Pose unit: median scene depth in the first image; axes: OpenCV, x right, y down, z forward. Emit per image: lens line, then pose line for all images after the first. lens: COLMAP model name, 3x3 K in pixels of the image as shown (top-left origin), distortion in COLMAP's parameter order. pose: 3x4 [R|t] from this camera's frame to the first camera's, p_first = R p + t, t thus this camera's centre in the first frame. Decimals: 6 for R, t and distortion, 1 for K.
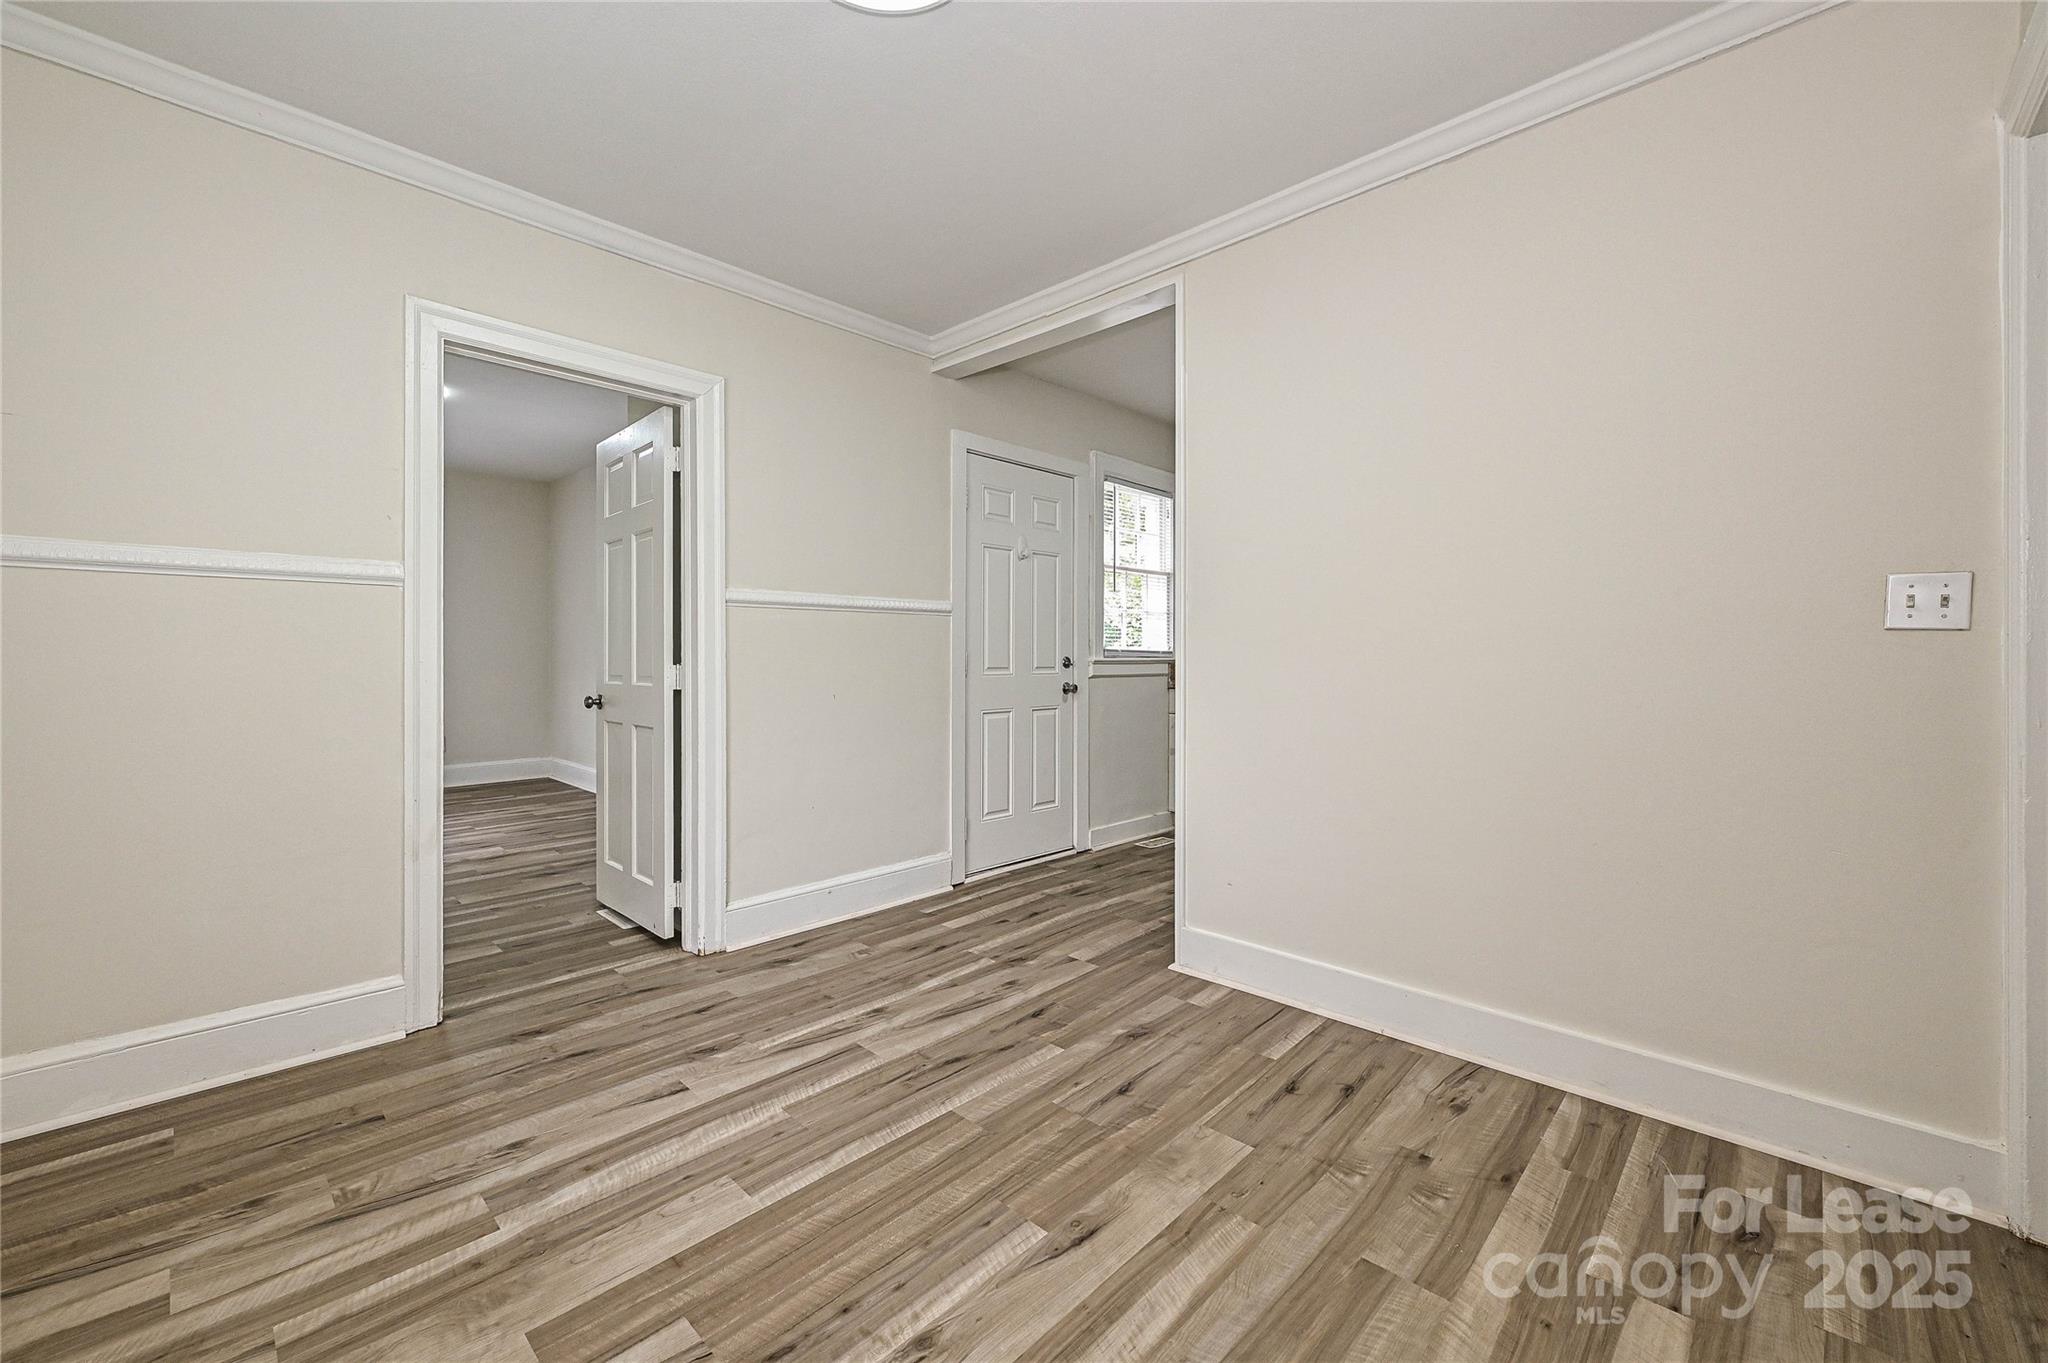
lens RADIAL K [[819.6, 0, 999.8], [0, 819.6, 657.6], [0, 0, 1]] dist [-0.001187, 0.000104]
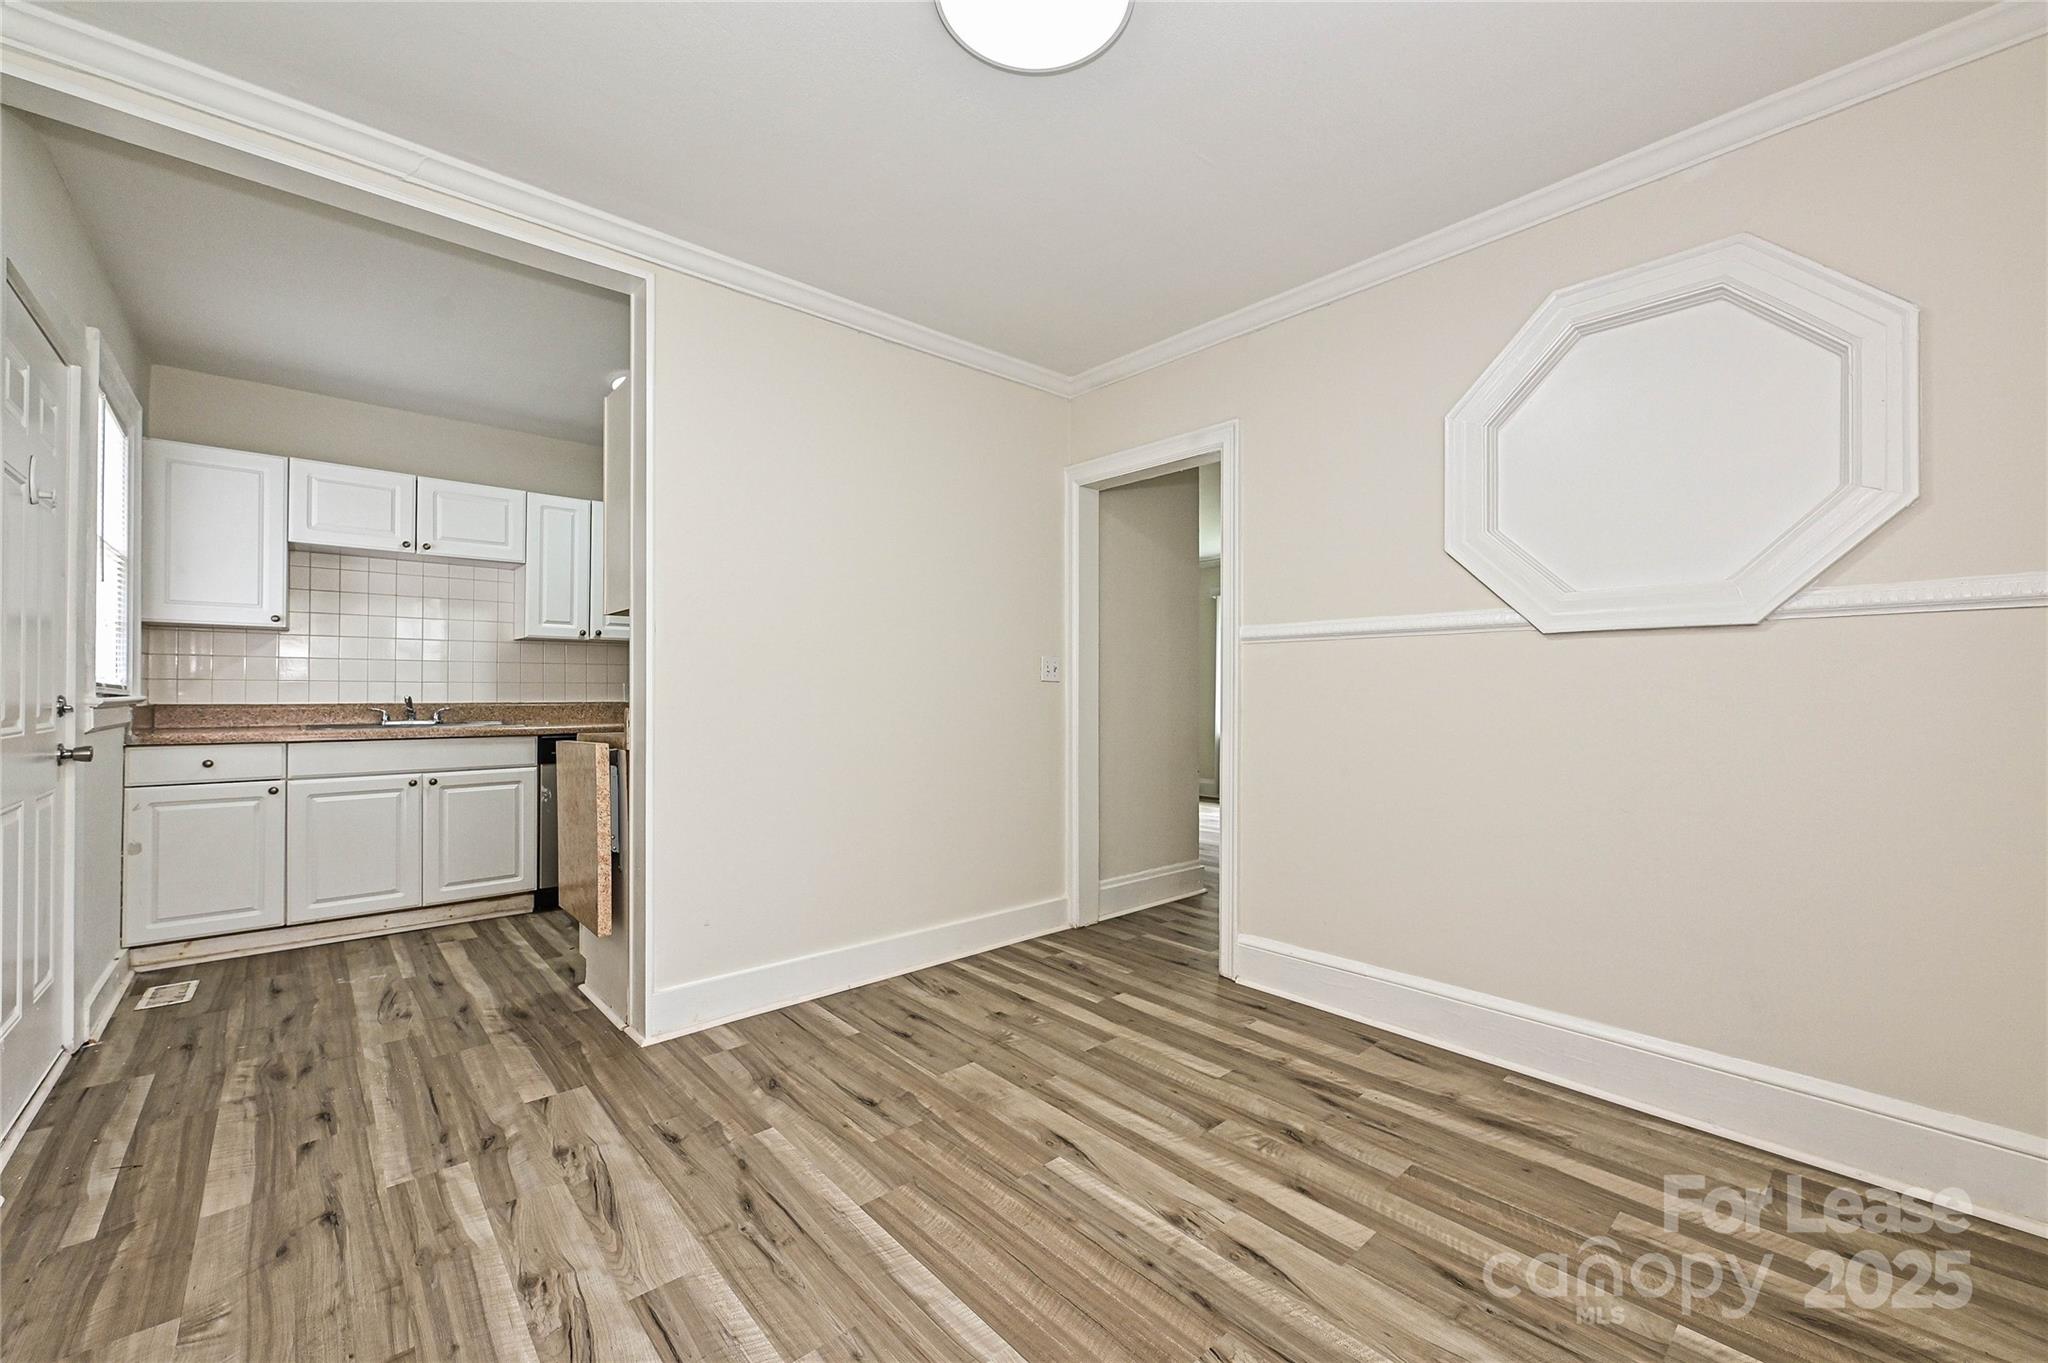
lens RADIAL K [[819.6, 0, 1025.1], [0, 819.6, 676.5], [0, 0, 1]] dist [-0.001187, 0.000104]
pose [[0.054279, 0.018247, 0.998359, -0.925015], [-0.000123, 0.999833, -0.018267, -0.005225], [-0.998526, 0.000869, 0.054272, 0.755475]]
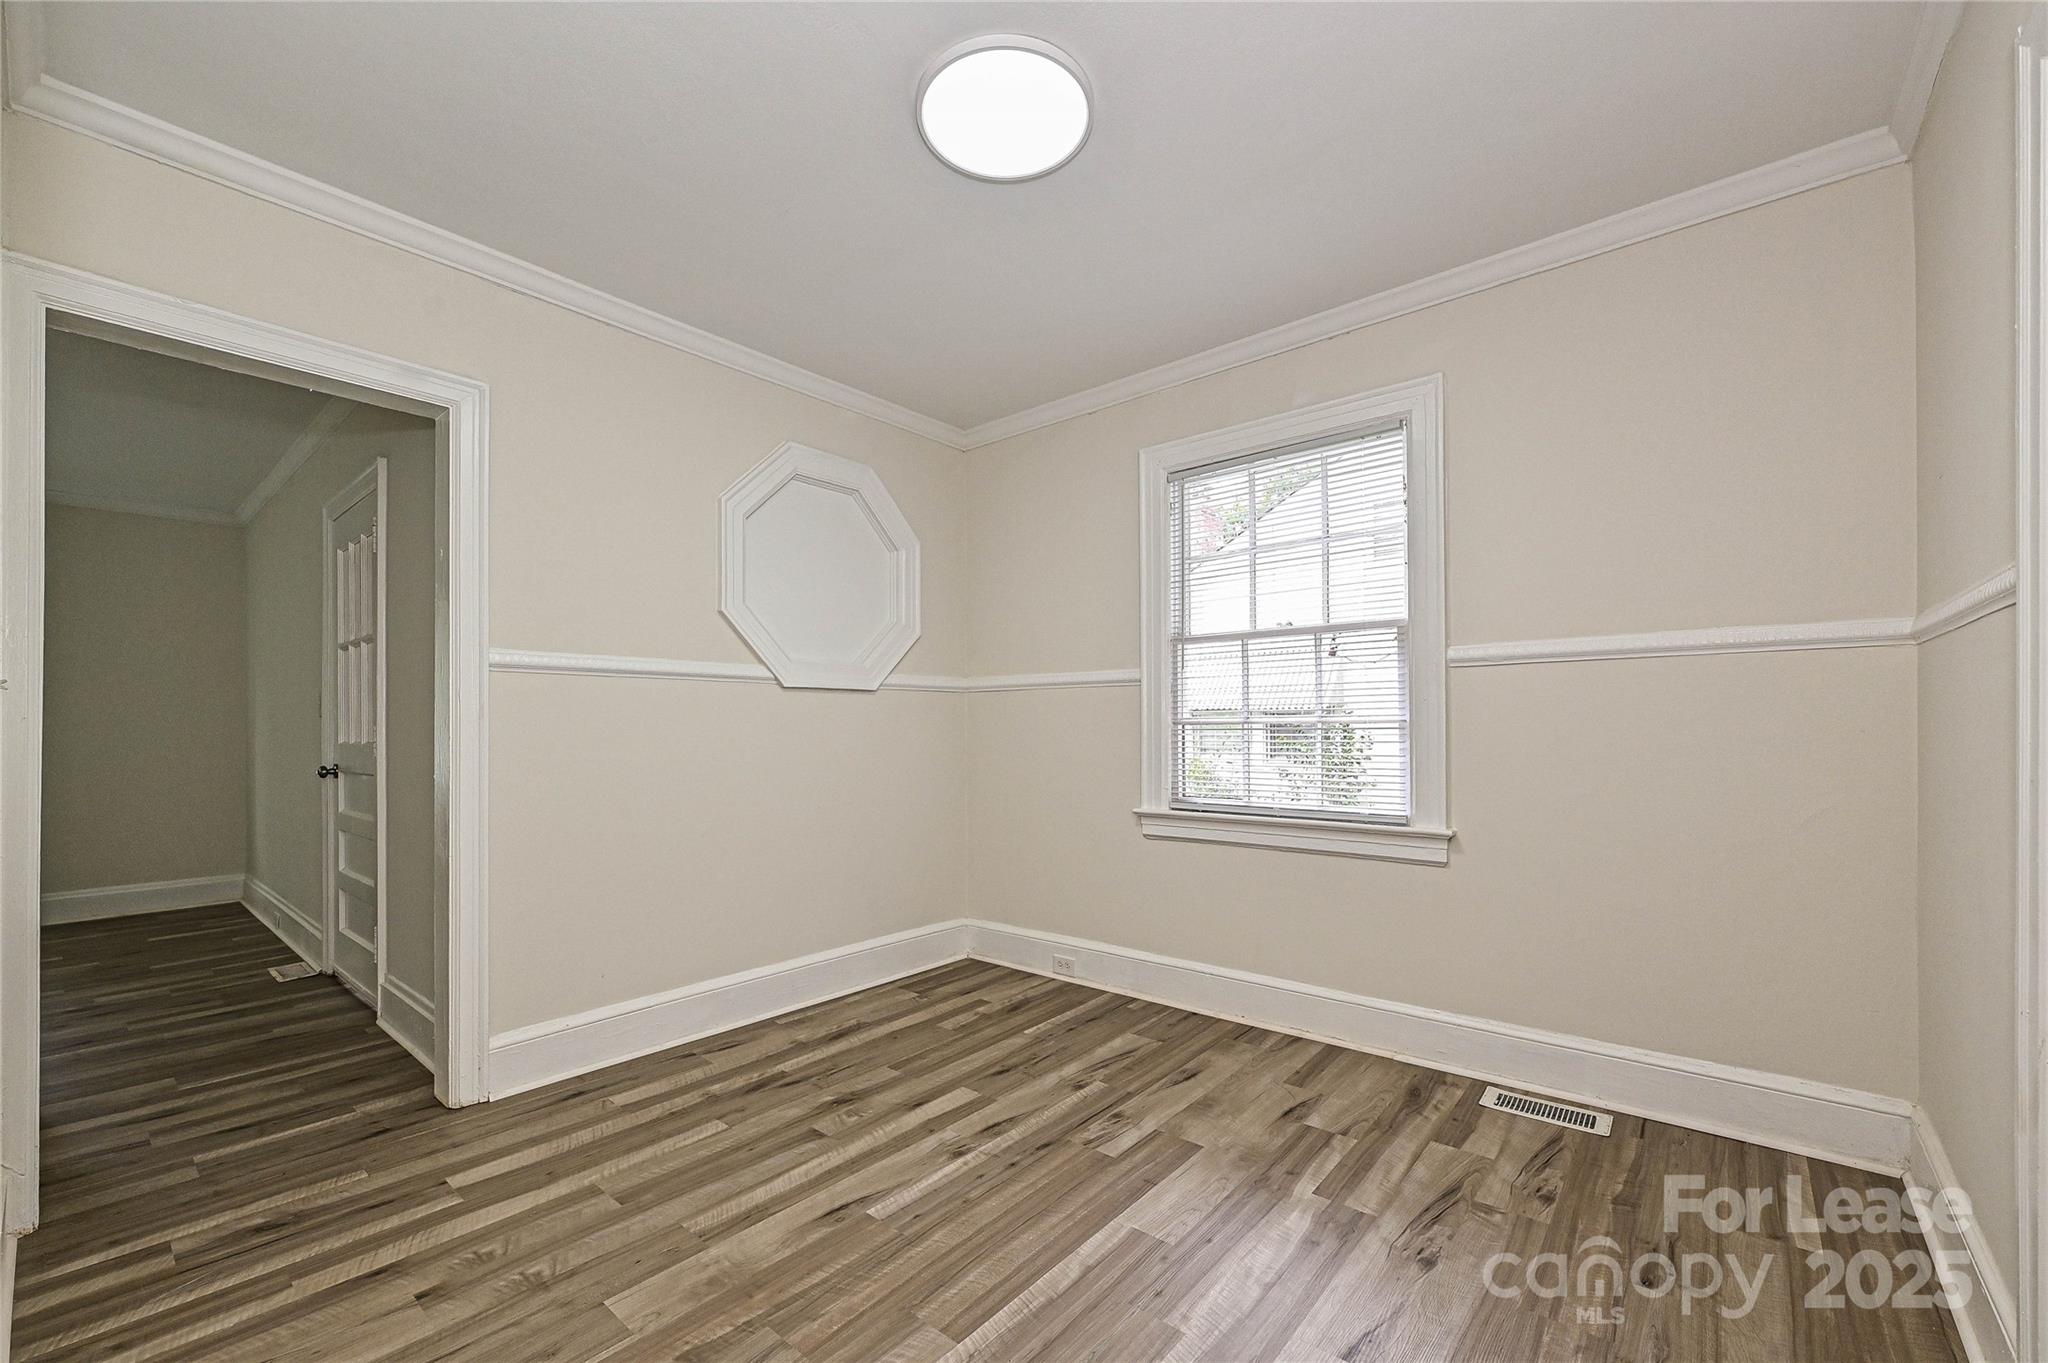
lens RADIAL K [[819.6, 0, 1030.8], [0, 819.6, 724.4], [0, 0, 1]] dist [-0.001187, 0.000104]
pose [[-0.995924, 0.004369, -0.090092, -0.059507], [0.004734, 0.999981, -0.003834, -0.008231], [0.090073, -0.004245, -0.995926, 1.711000]]
